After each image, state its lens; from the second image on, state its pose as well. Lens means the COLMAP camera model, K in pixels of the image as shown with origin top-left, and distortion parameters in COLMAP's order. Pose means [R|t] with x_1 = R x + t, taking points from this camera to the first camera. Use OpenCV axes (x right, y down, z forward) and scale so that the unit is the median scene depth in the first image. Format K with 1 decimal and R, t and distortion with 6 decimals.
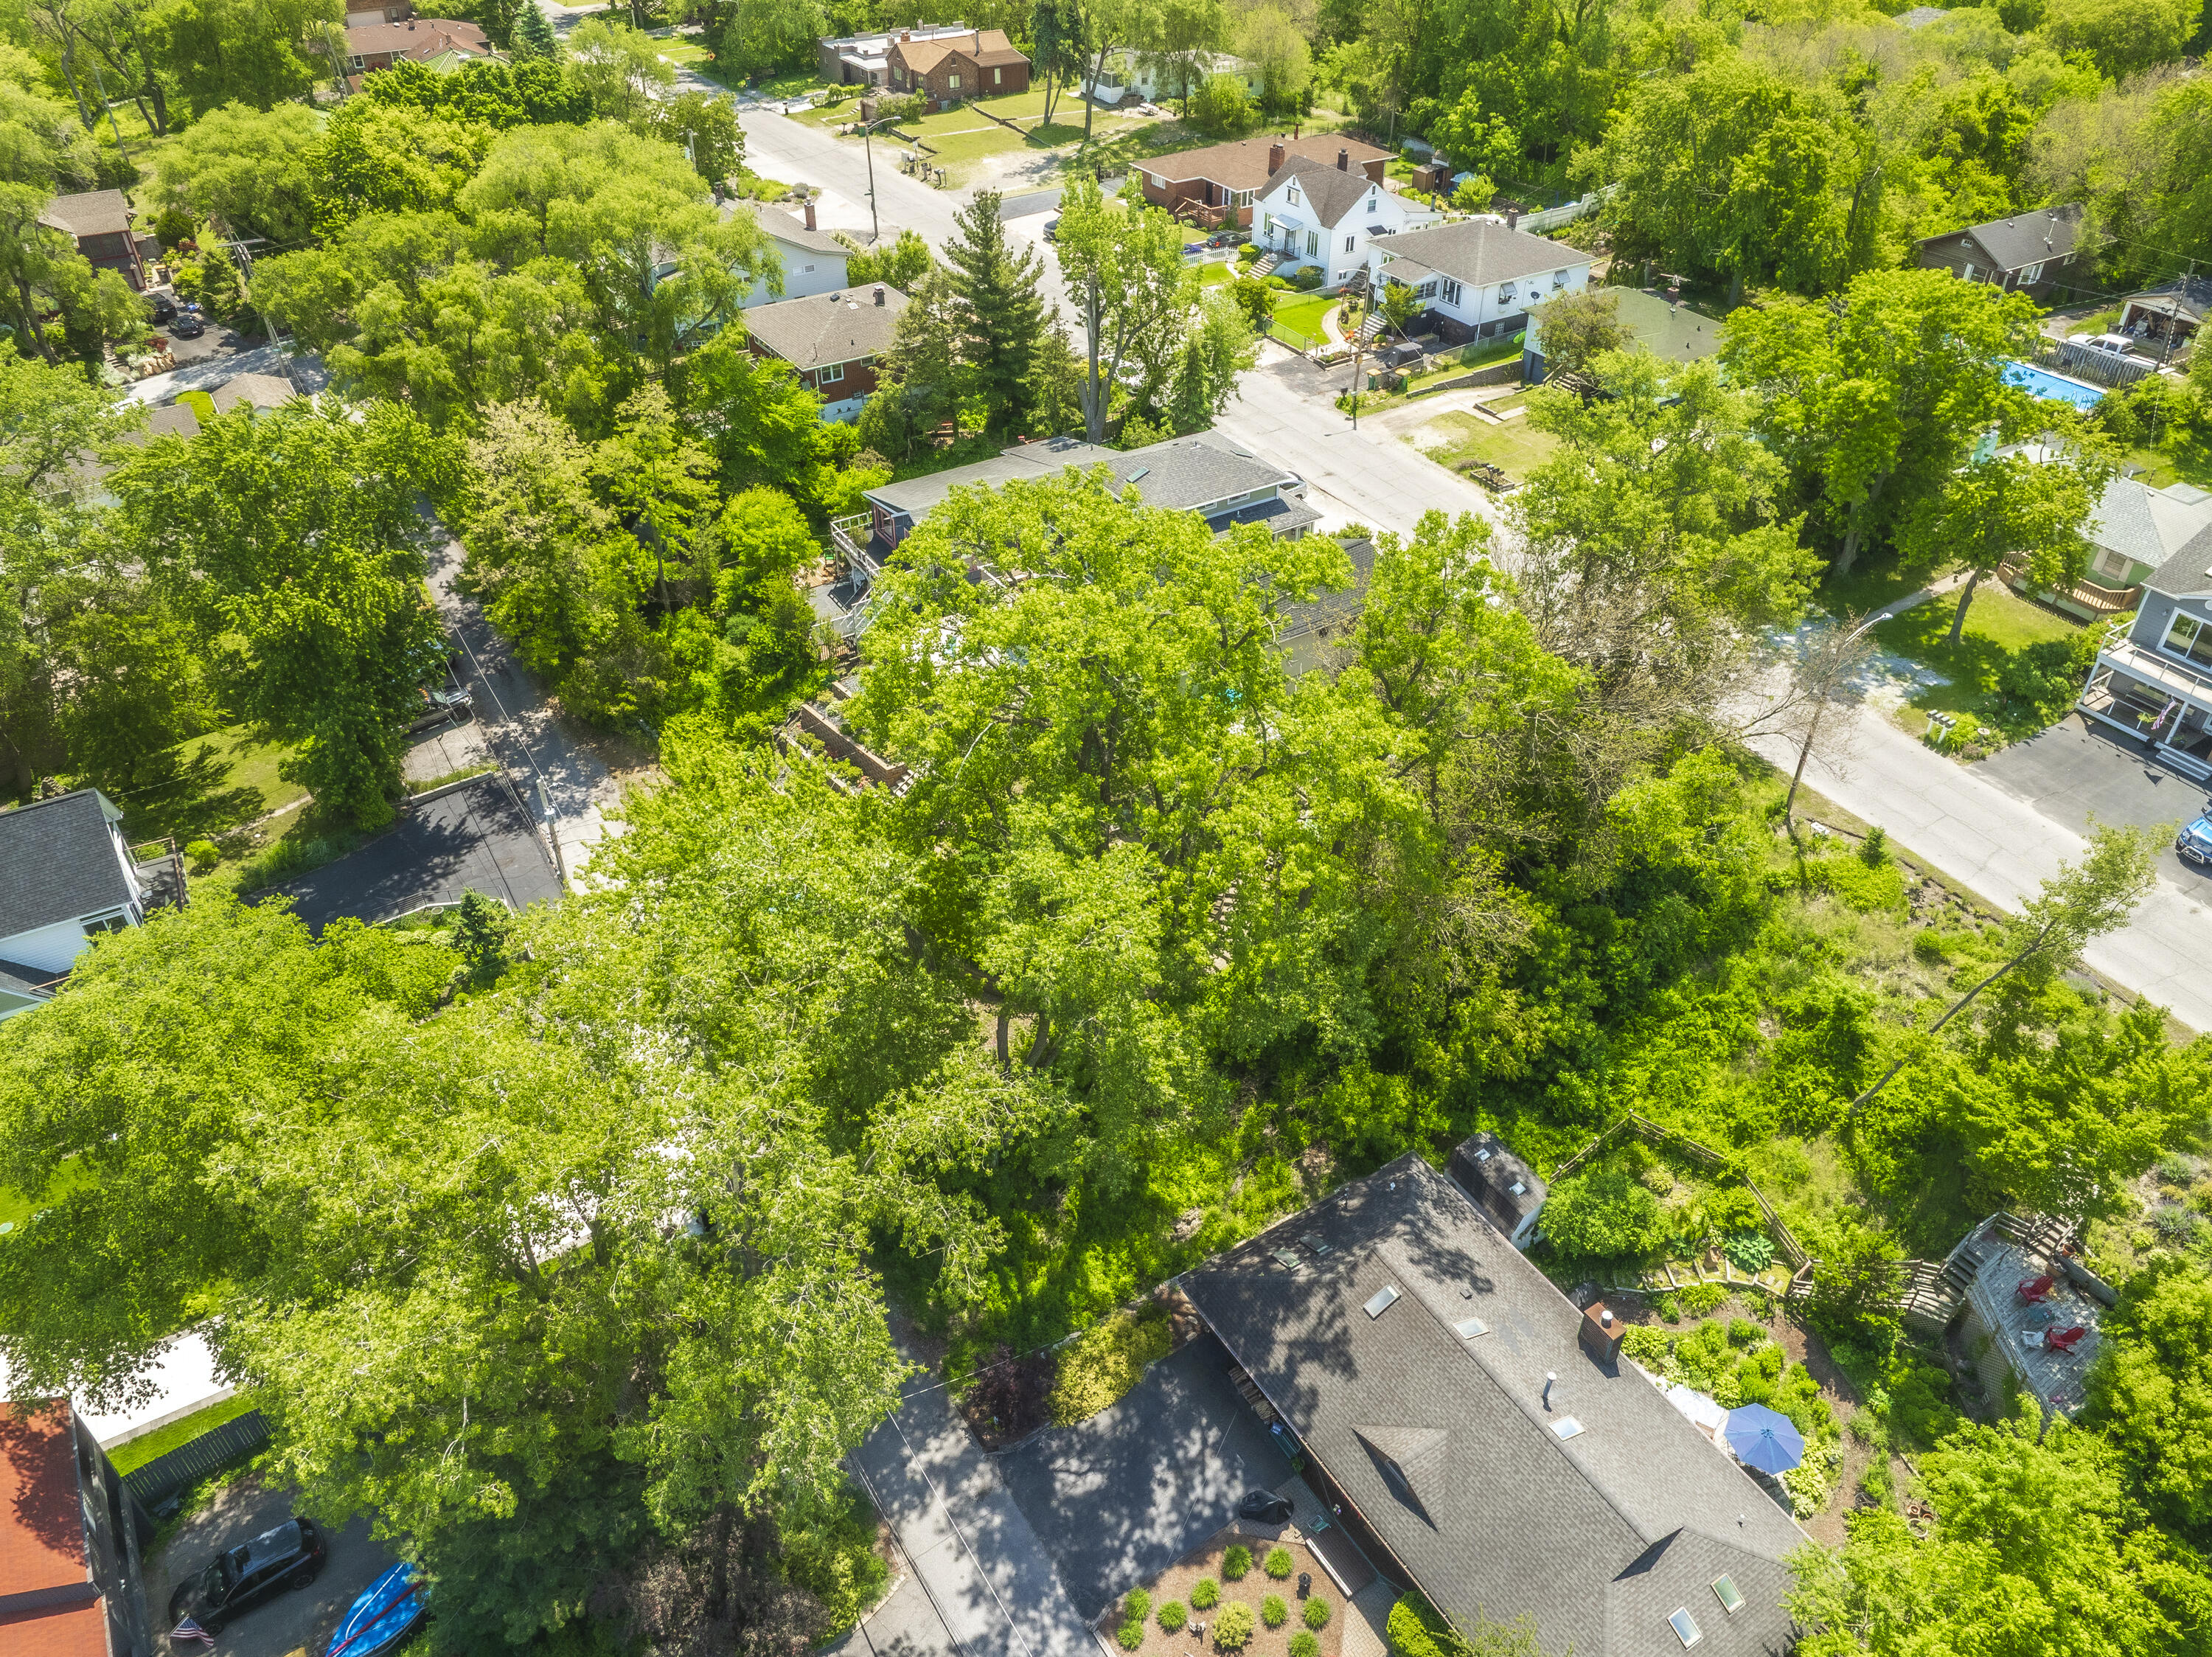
lens RADIAL K [[1554.2, 0, 1112.9], [0, 1554.2, 828.8], [0, 0, 1]] dist [-0.038167, 0.025580]
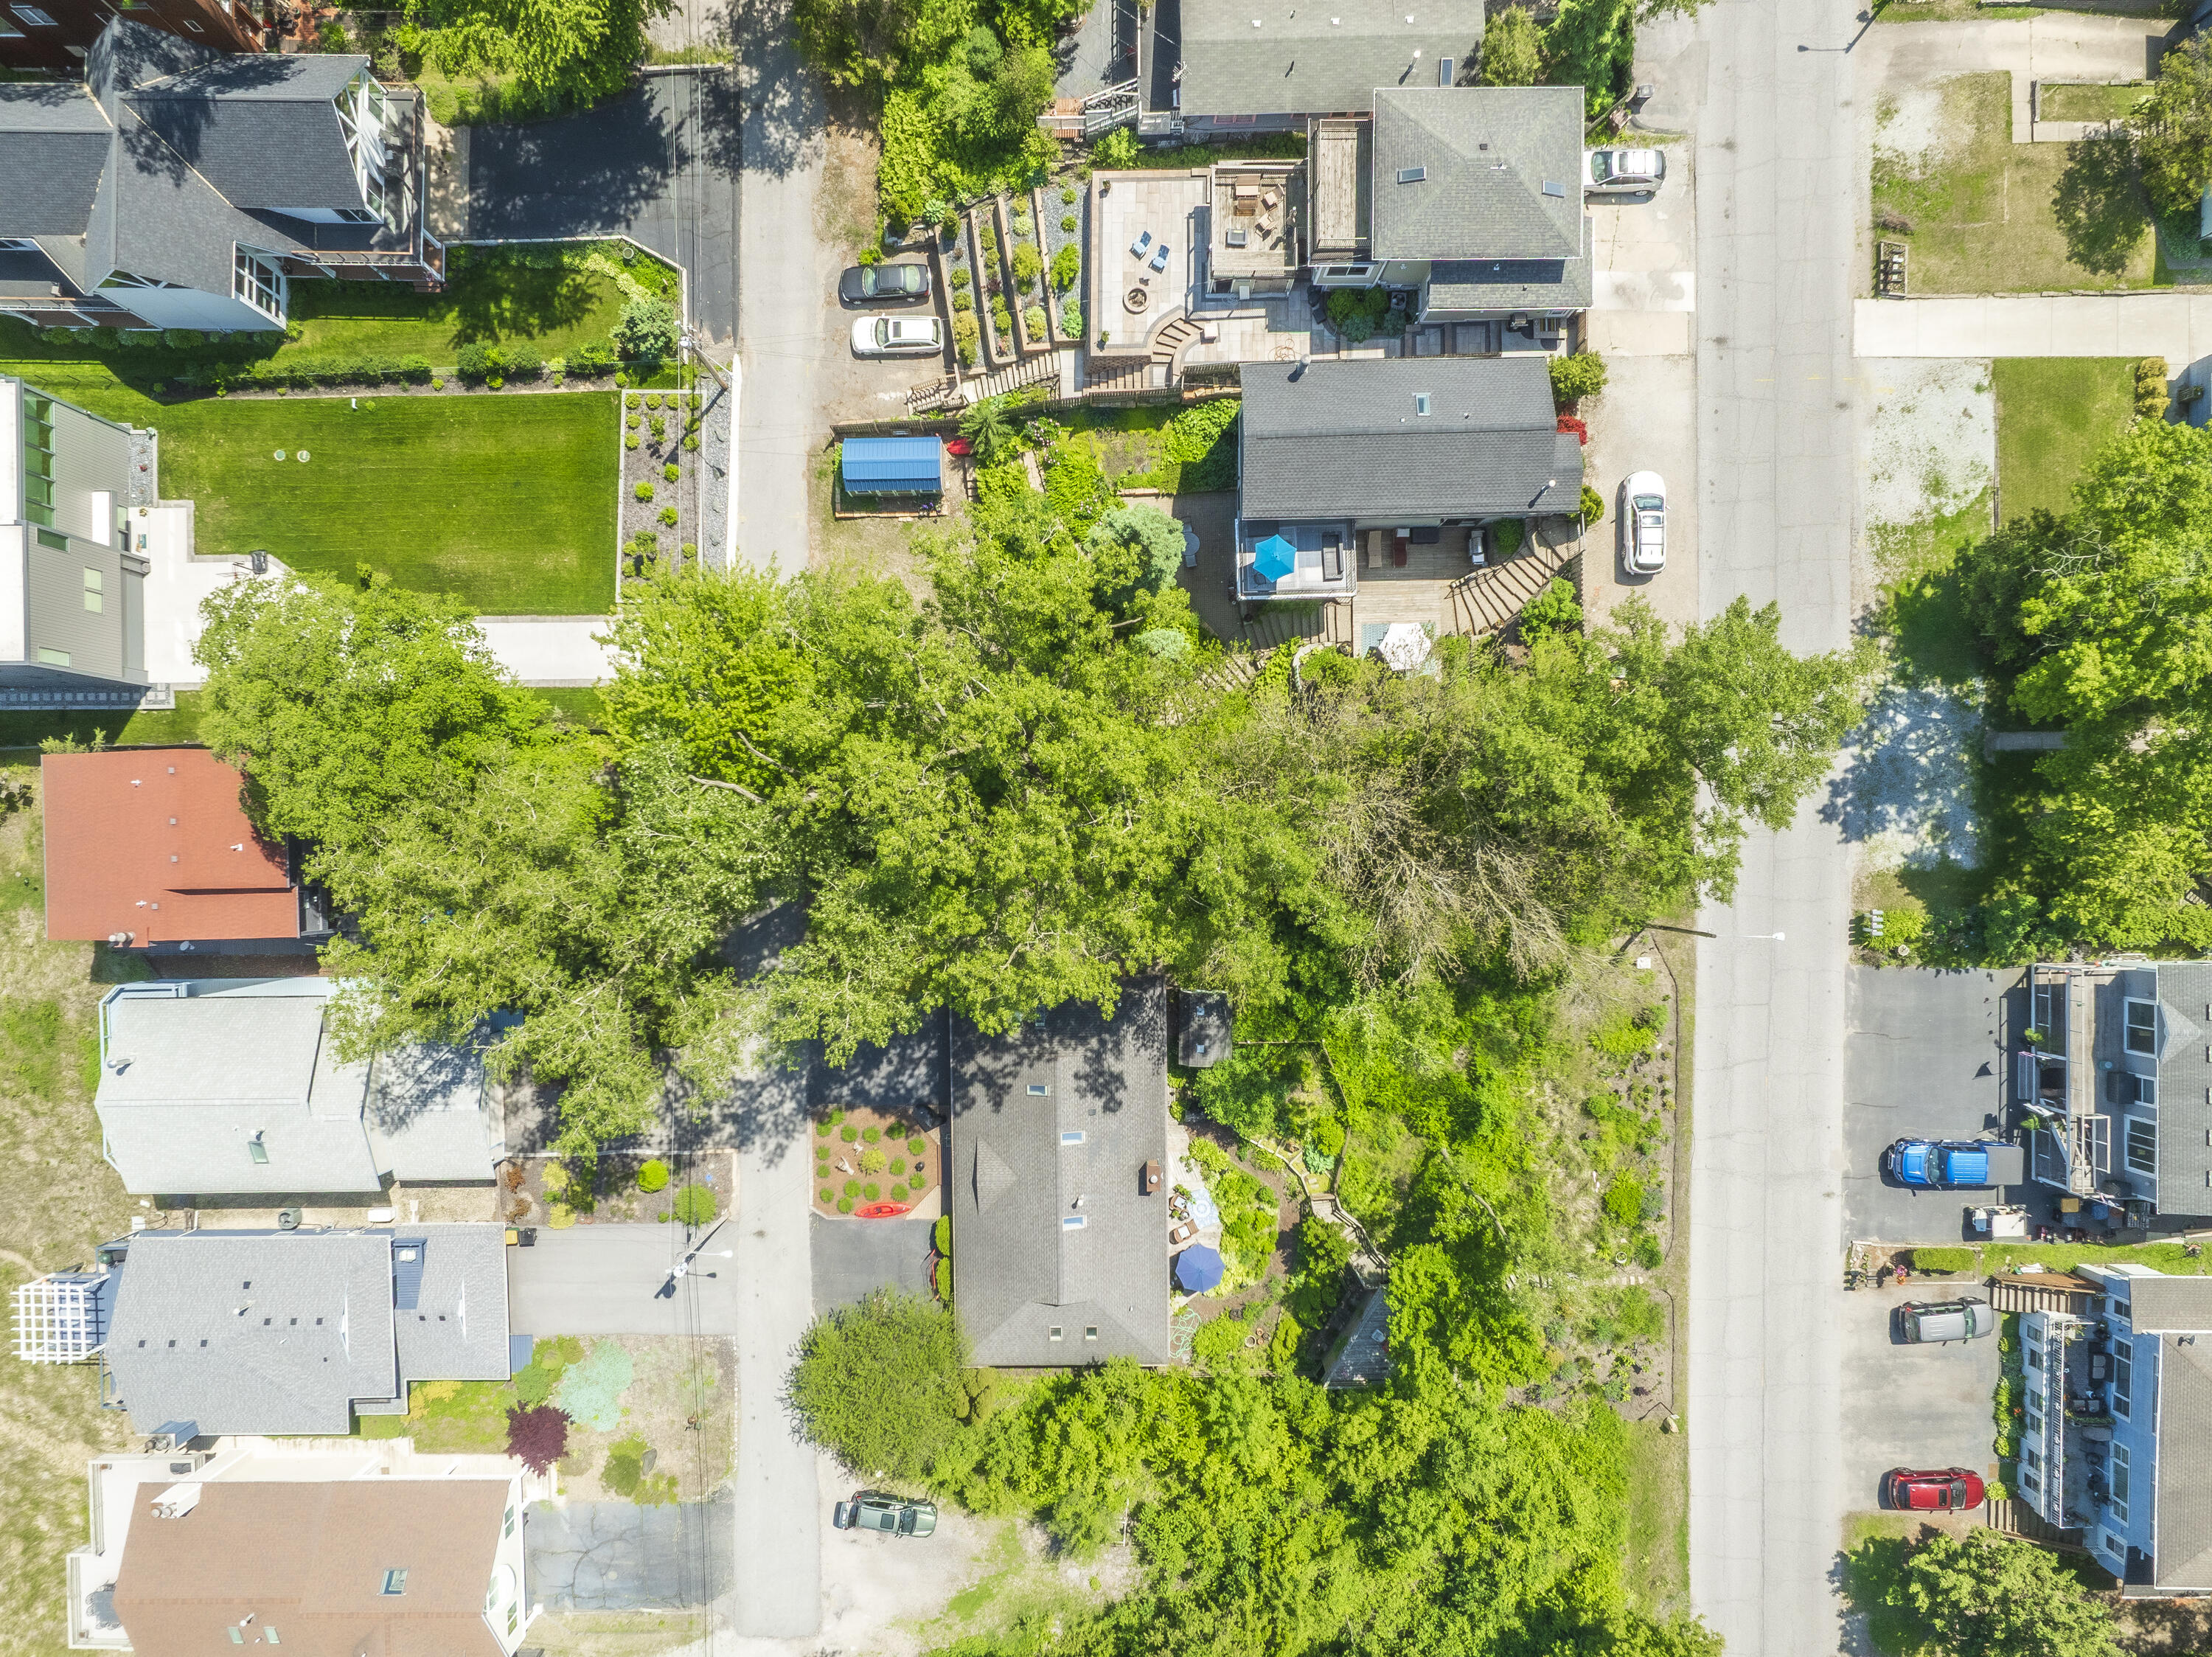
lens RADIAL K [[1554.2, 0, 1083.8], [0, 1554.2, 889.6], [0, 0, 1]] dist [-0.038167, 0.025580]
pose [[0.850041, 0.526683, 0.005962, 0.058116], [-0.314586, 0.498584, 0.807744, -0.595023], [0.422452, -0.688491, 0.589504, 0.151172]]
